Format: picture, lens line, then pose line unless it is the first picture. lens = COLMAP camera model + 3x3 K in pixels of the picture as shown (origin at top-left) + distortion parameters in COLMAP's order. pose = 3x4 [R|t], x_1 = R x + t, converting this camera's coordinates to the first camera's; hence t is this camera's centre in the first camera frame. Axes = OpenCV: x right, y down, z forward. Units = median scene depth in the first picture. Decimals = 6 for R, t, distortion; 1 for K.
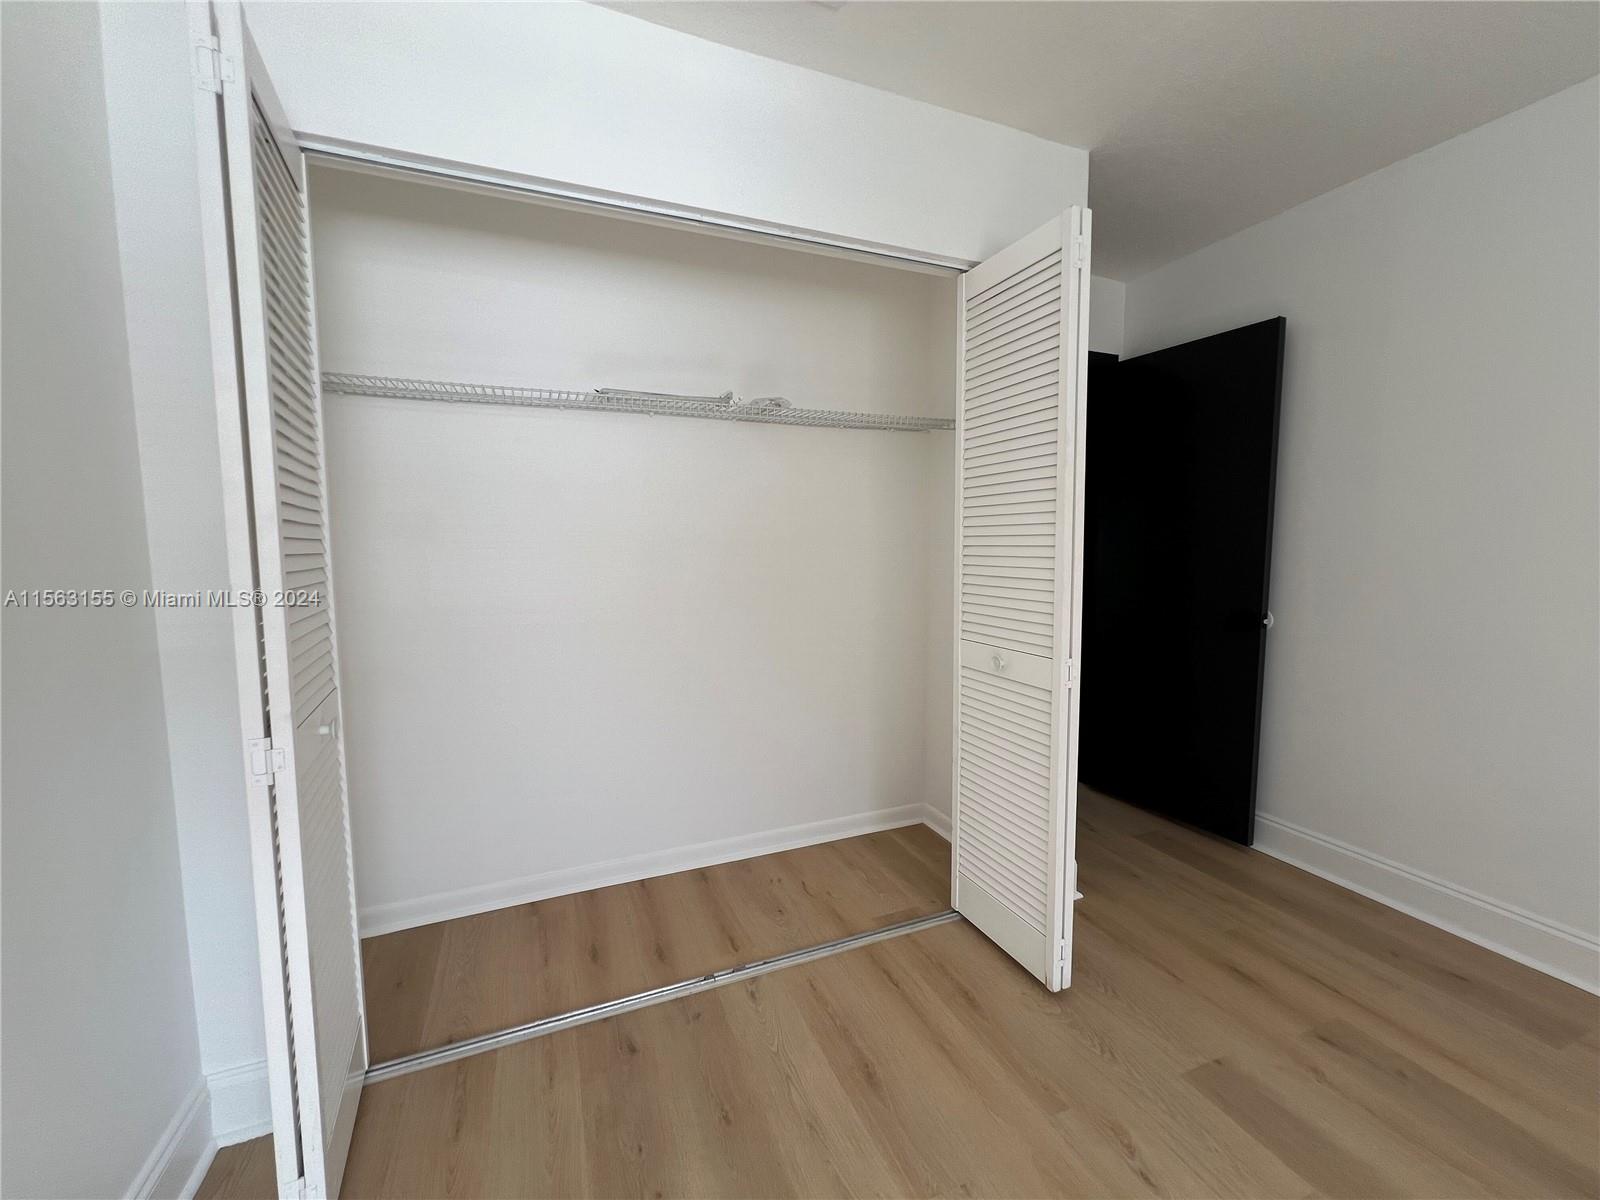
lens RADIAL K [[643.5, 0, 800.0], [0, 643.5, 600.0], [0, 0, 1]] dist [-0.000668, 0.000510]
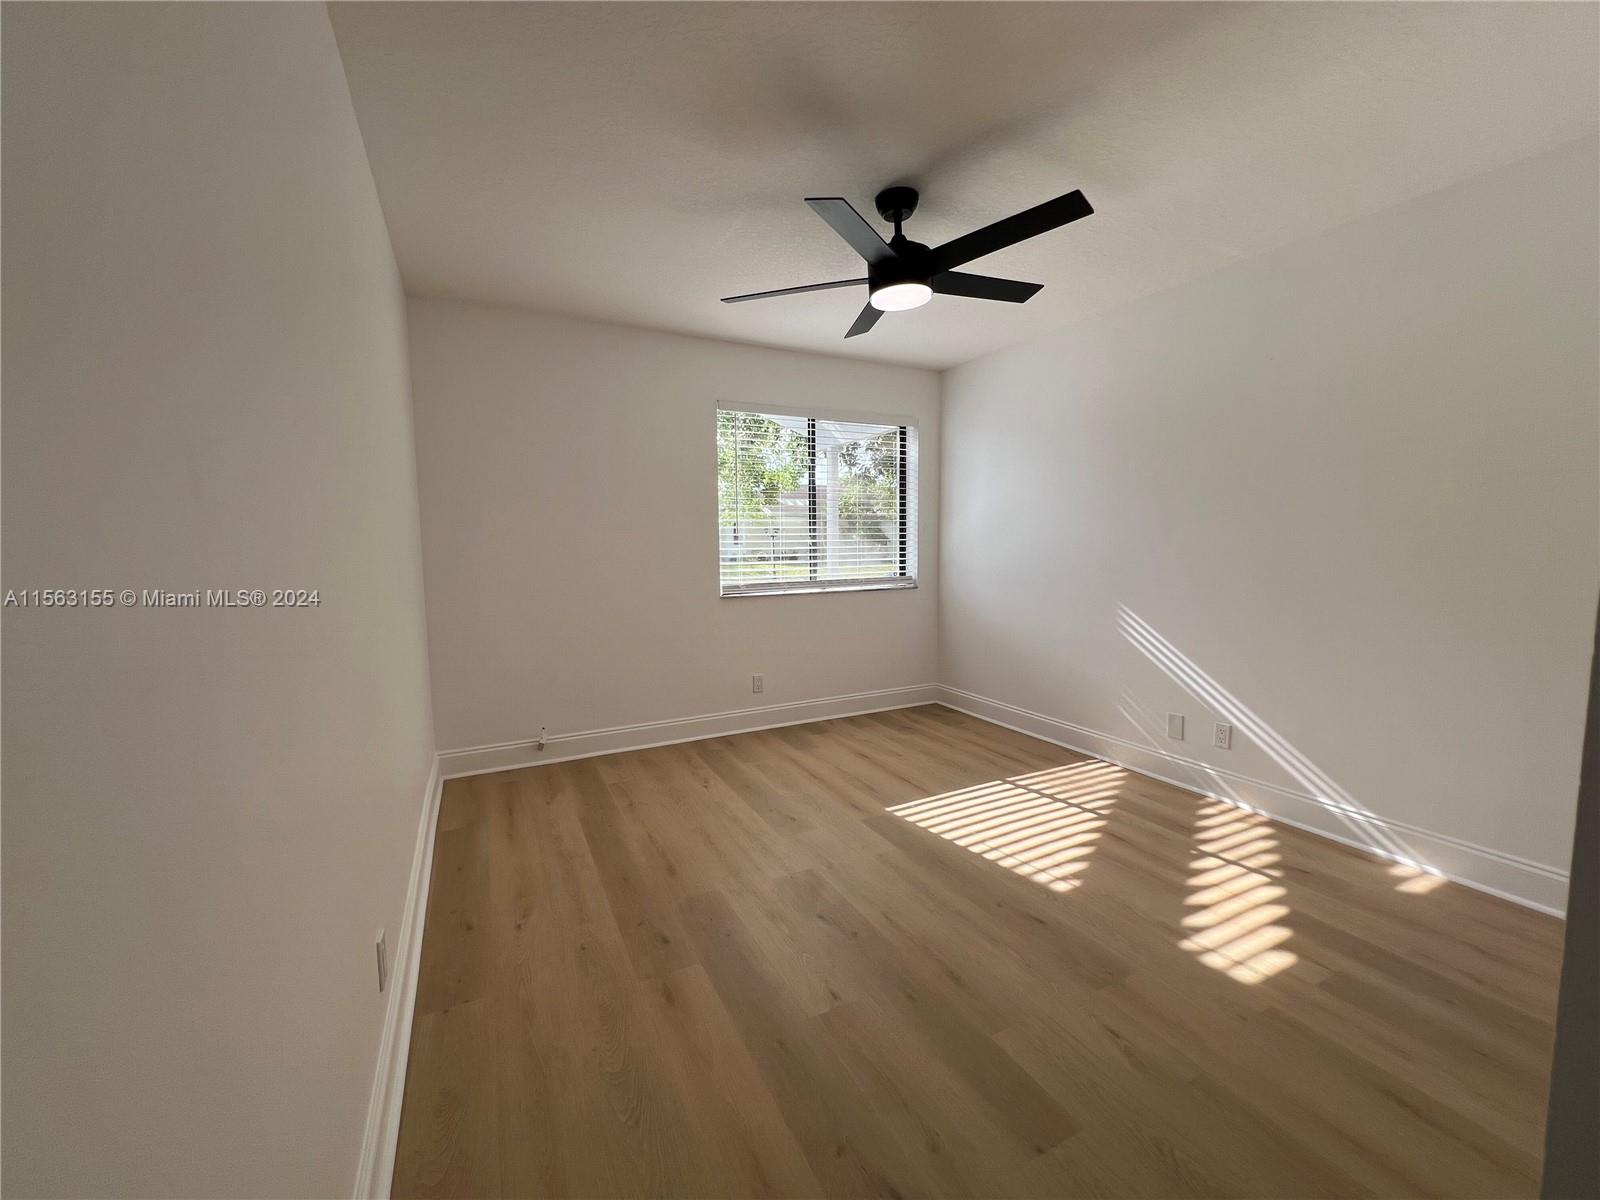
lens RADIAL K [[643.5, 0, 800.0], [0, 643.5, 600.0], [0, 0, 1]] dist [-0.000668, 0.000510]
pose [[-0.997251, 0.023022, -0.070426, 0.843142], [0.009316, 0.981921, 0.189064, -0.141494], [0.073506, 0.187888, -0.979436, 1.398583]]
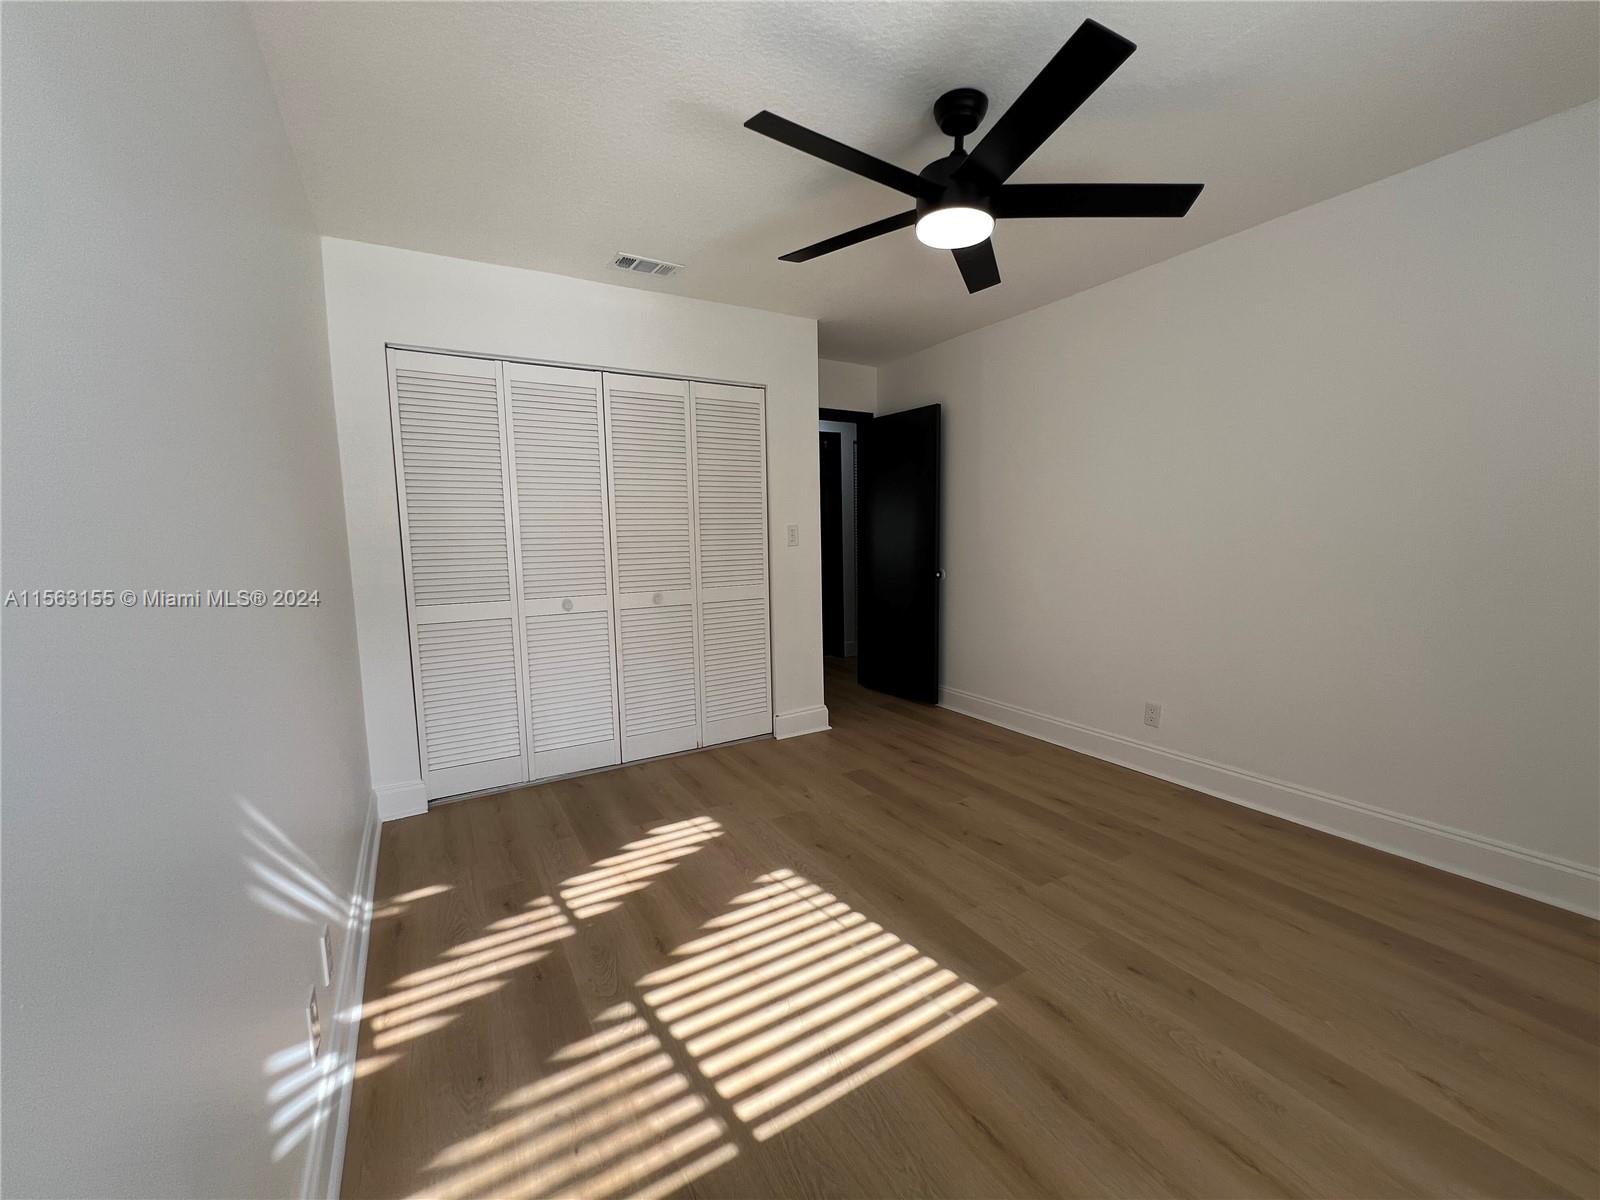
lens RADIAL K [[643.5, 0, 800.0], [0, 643.5, 600.0], [0, 0, 1]] dist [-0.000668, 0.000510]
pose [[0.989688, -0.027114, 0.140649, 0.132758], [0.024995, 0.999546, 0.016807, 0.085637], [-0.141041, -0.013118, 0.989917, -0.942033]]
